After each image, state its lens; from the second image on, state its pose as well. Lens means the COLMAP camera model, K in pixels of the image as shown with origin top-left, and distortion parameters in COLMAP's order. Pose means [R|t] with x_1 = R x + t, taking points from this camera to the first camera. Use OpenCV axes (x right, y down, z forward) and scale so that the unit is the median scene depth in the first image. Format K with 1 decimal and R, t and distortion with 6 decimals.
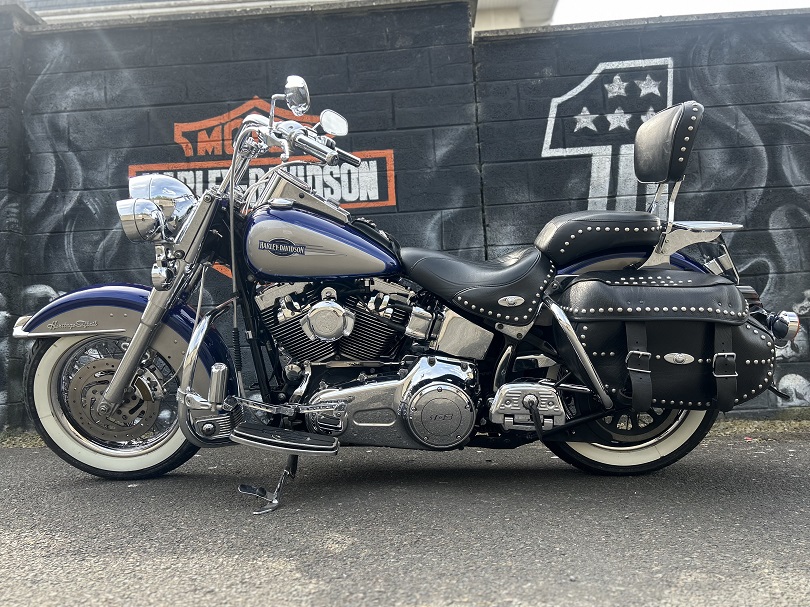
lens RADIAL K [[609.6, 0, 401.6], [0, 609.6, 305.3], [0, 0, 1]] dist [0.051494, -0.056958]
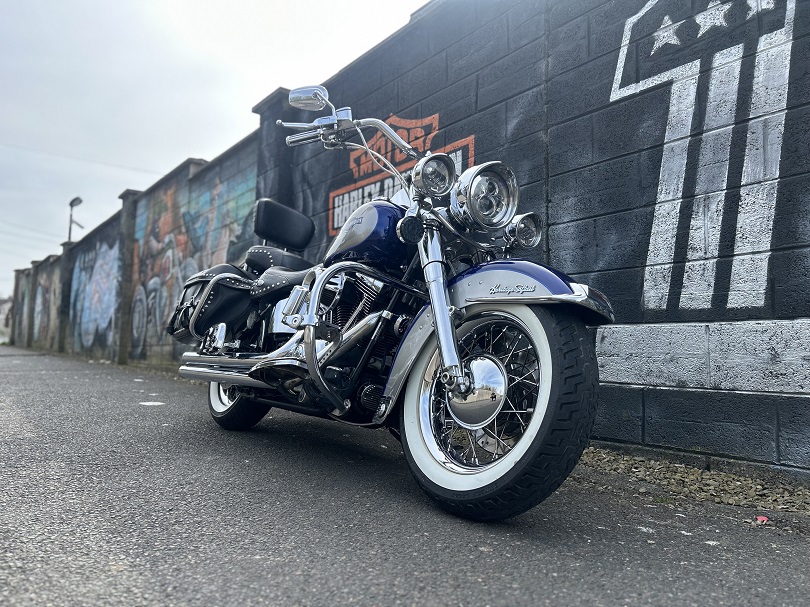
lens RADIAL K [[609.6, 0, 400.5], [0, 609.6, 305.5], [0, 0, 1]] dist [0.051494, -0.056958]
pose [[0.639935, -0.006953, -0.768398, 0.646727], [0.017012, 0.999842, 0.005120, 0.004634], [0.768241, -0.016348, 0.639952, 0.298468]]
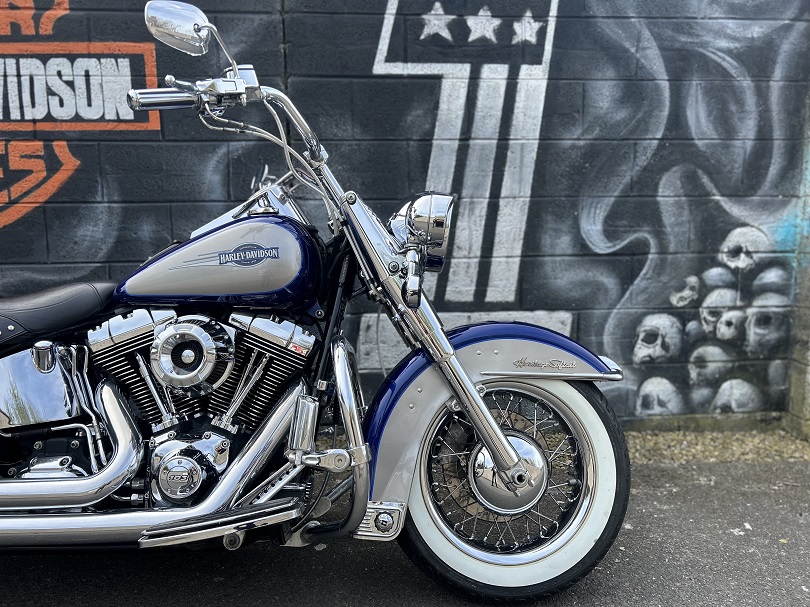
lens RADIAL K [[609.6, 0, 404.7], [0, 609.6, 301.4], [0, 0, 1]] dist [0.051494, -0.056958]
pose [[0.991804, 0.024734, 0.125355, 0.181429], [-0.052081, 0.974141, 0.219855, -0.142624], [-0.116676, -0.224581, 0.967445, 0.251983]]
